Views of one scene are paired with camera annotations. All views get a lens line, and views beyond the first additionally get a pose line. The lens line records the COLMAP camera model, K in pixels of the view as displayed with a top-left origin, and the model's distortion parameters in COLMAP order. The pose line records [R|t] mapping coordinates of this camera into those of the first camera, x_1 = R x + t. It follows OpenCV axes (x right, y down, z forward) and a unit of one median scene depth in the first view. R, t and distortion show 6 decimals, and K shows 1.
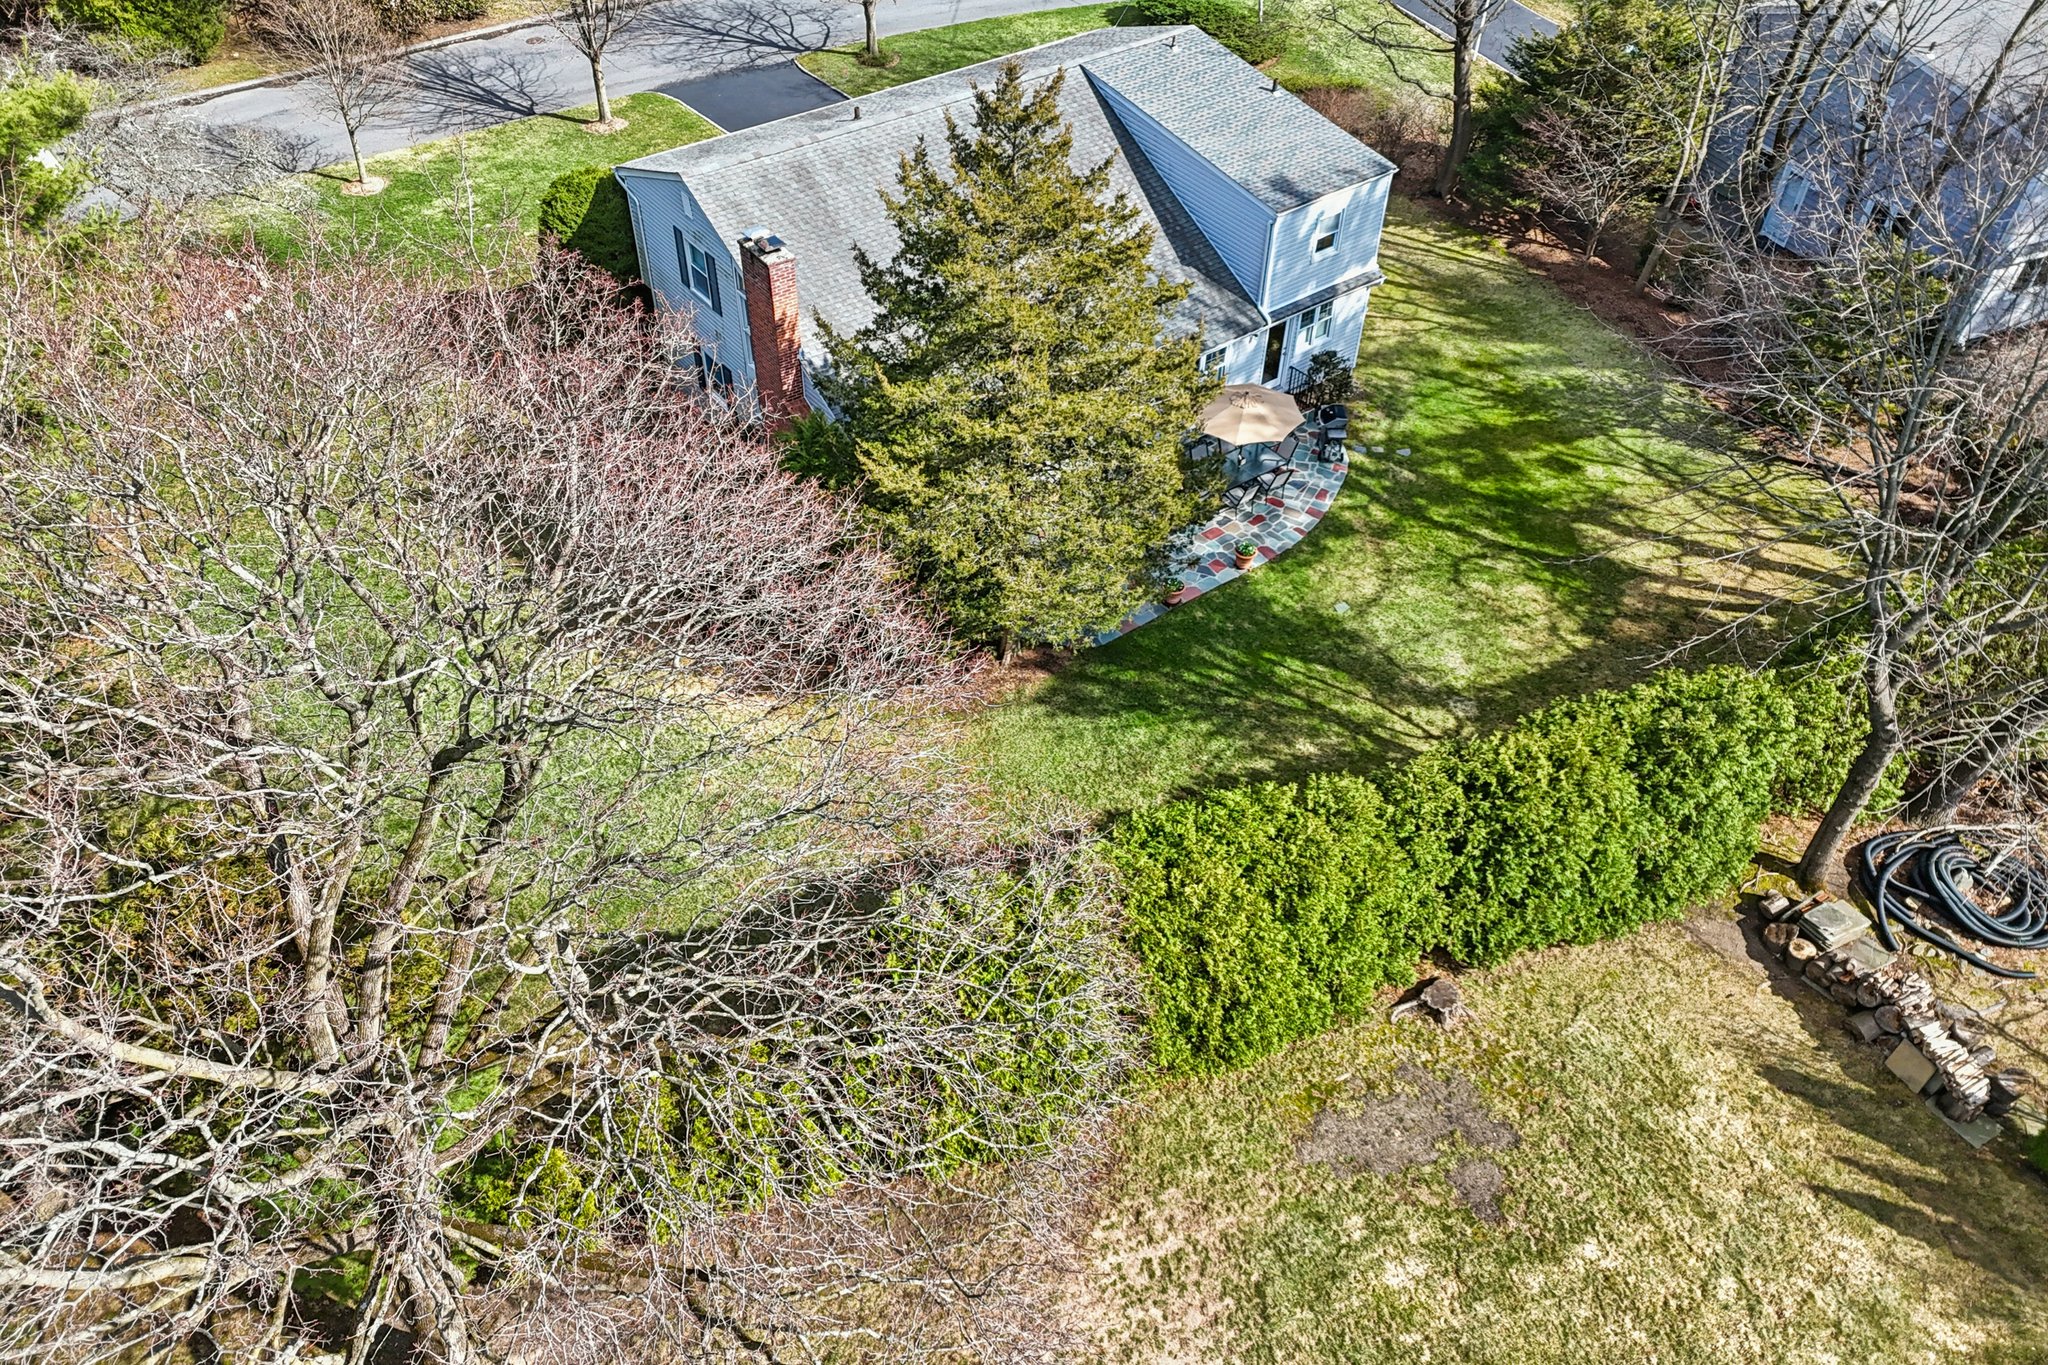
lens RADIAL K [[1480.9, 0, 988.4], [0, 1480.9, 688.3], [0, 0, 1]] dist [0.080429, -0.070503]
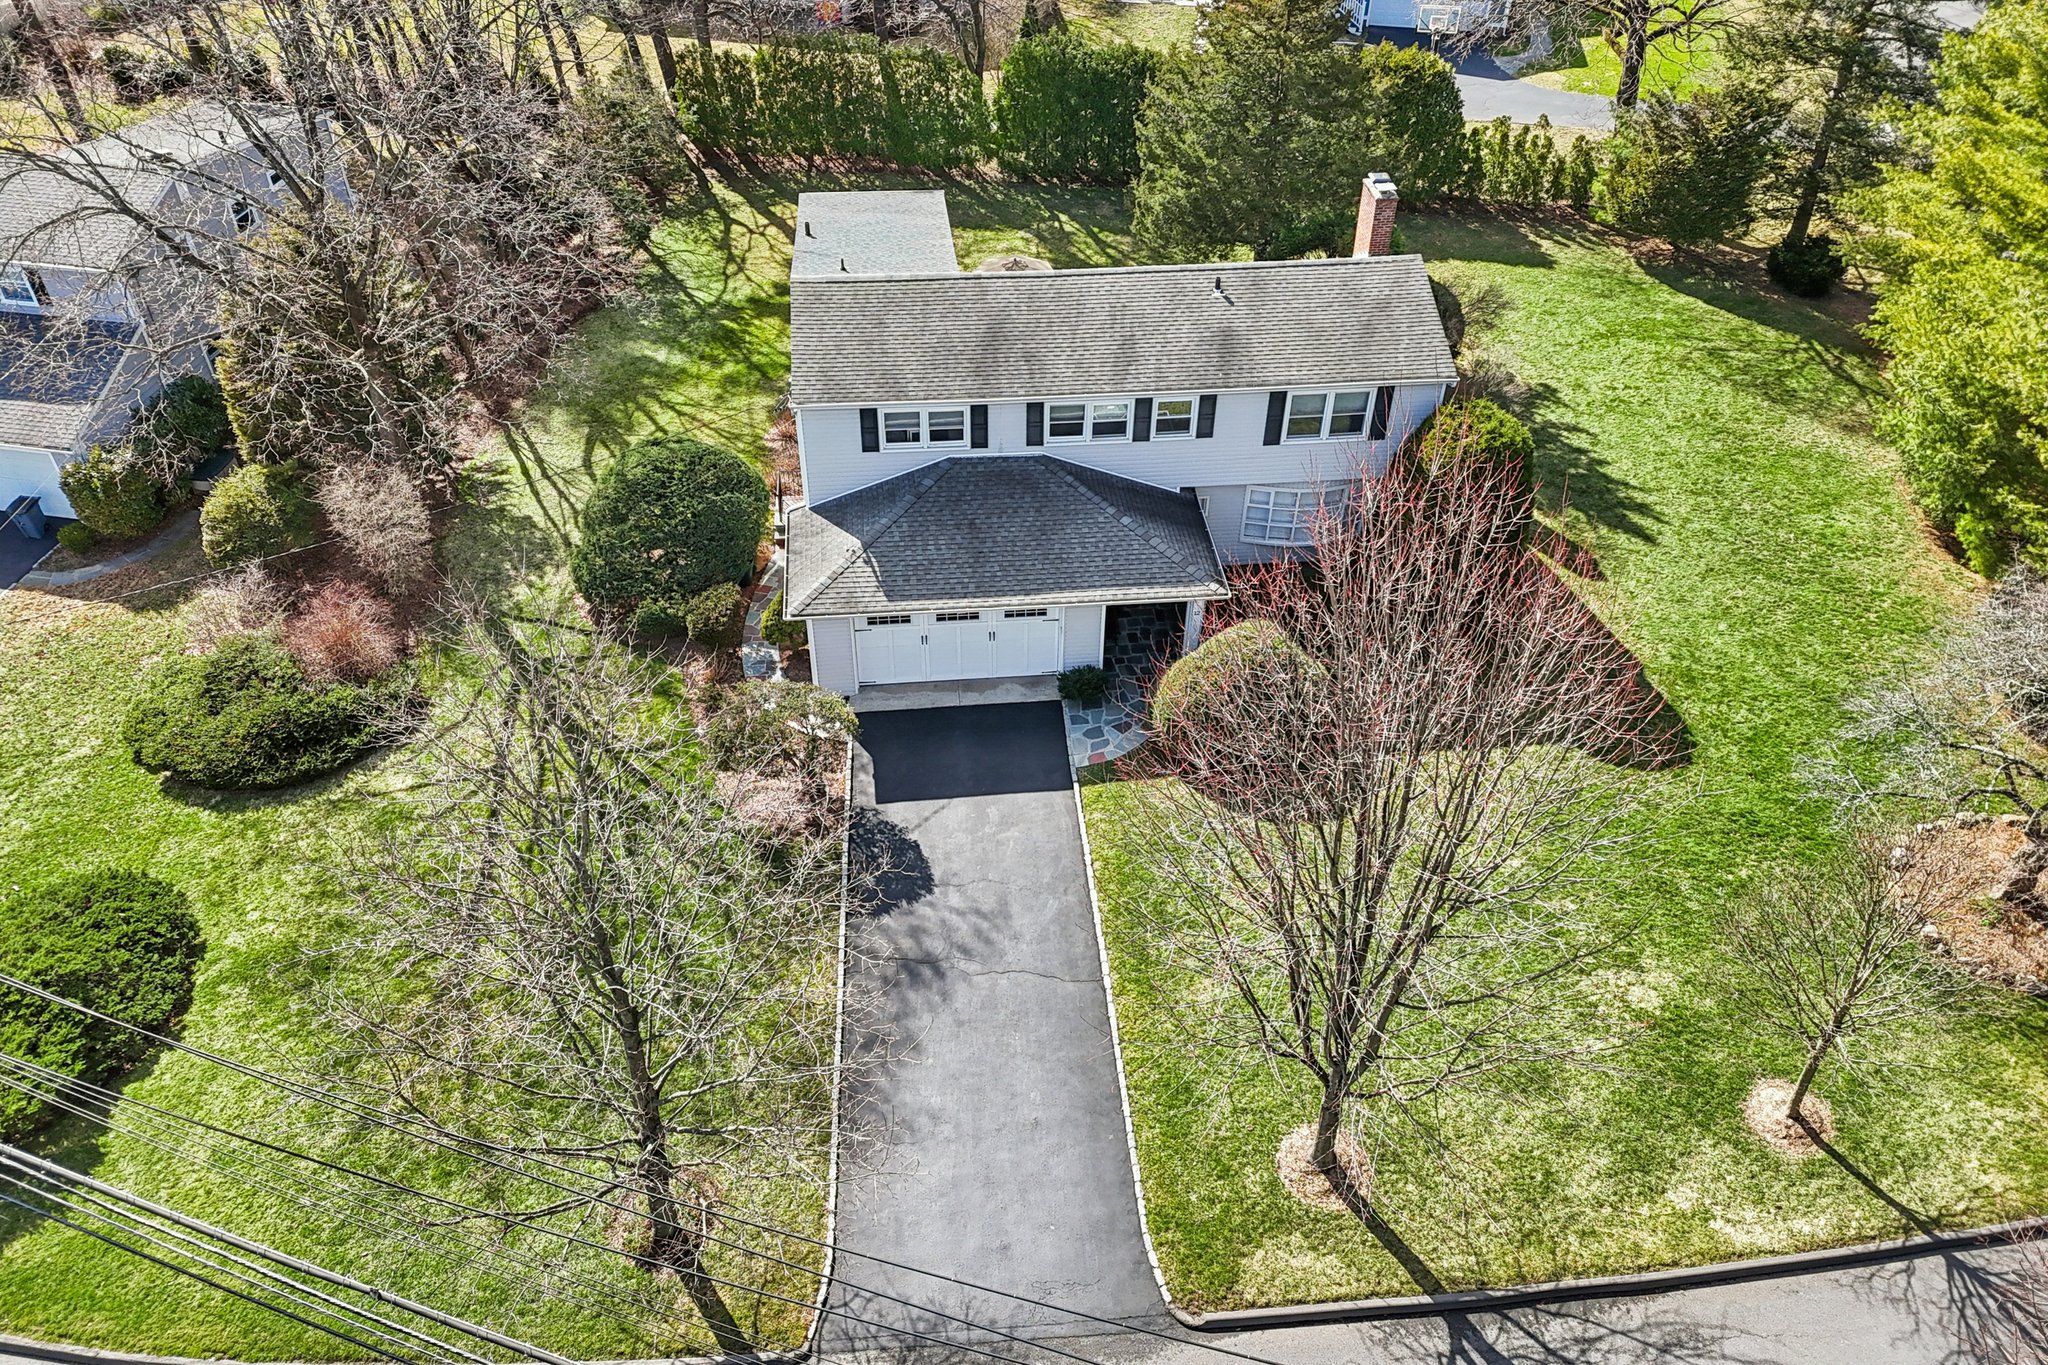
lens RADIAL K [[1480.9, 0, 1034.3], [0, 1480.9, 683.4], [0, 0, 1]] dist [0.080429, -0.070503]
pose [[-0.865670, -0.337932, 0.369347, -0.410730], [0.336850, 0.152585, 0.929112, -1.231230], [-0.370334, 0.928719, -0.018255, 1.244303]]
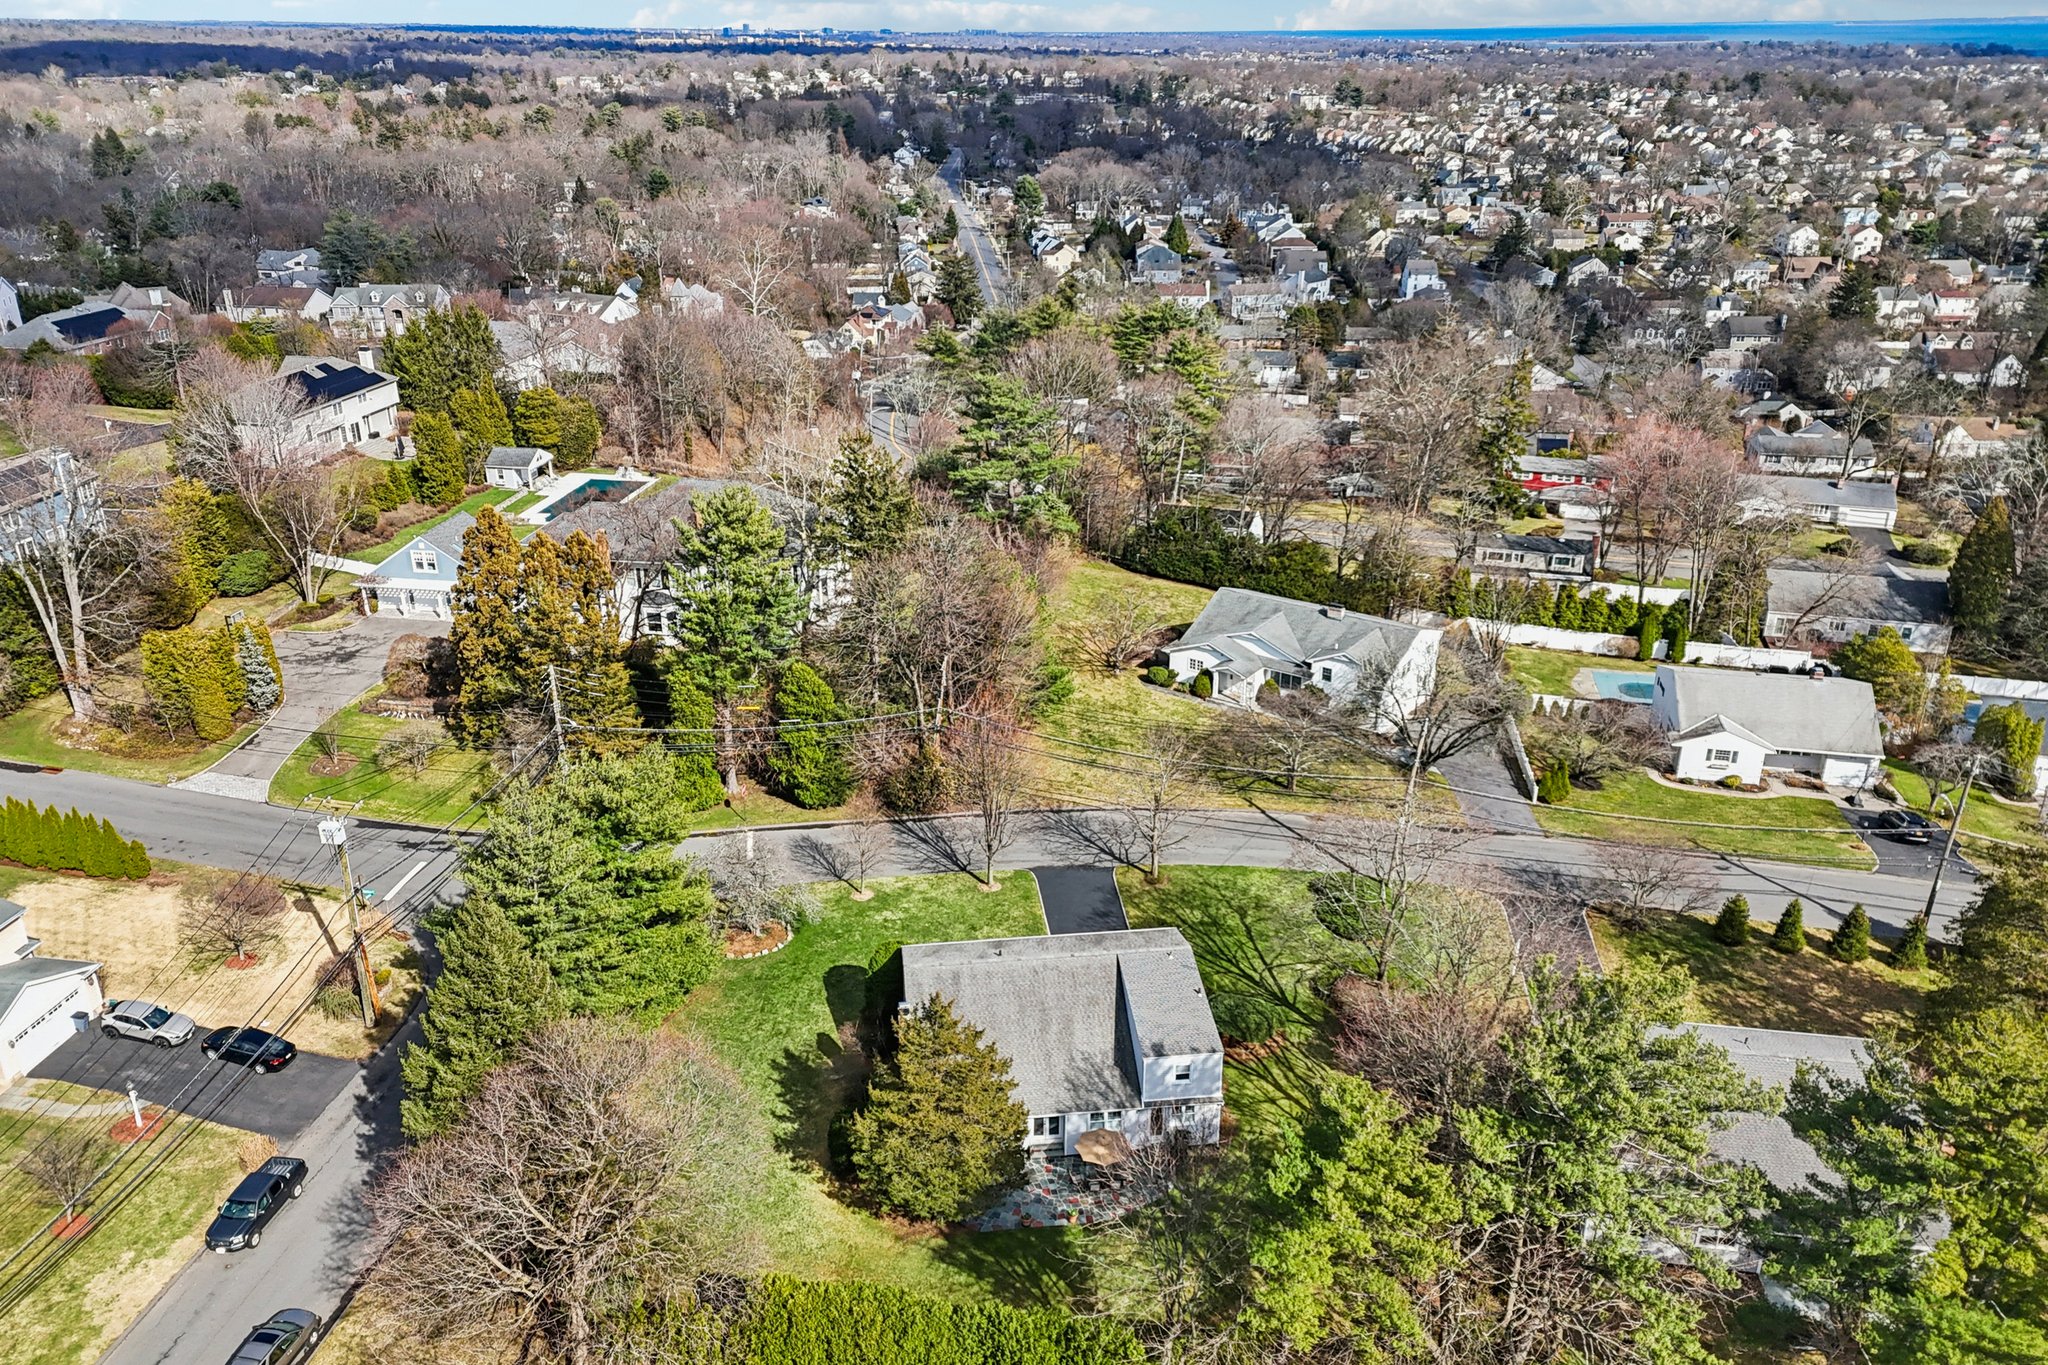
lens RADIAL K [[1480.9, 0, 1017.1], [0, 1480.9, 670.2], [0, 0, 1]] dist [0.080429, -0.070503]
pose [[0.871646, 0.178210, -0.456589, 0.807986], [-0.336296, 0.895141, -0.292622, -0.122160], [0.356564, 0.408612, 0.840178, -0.927958]]
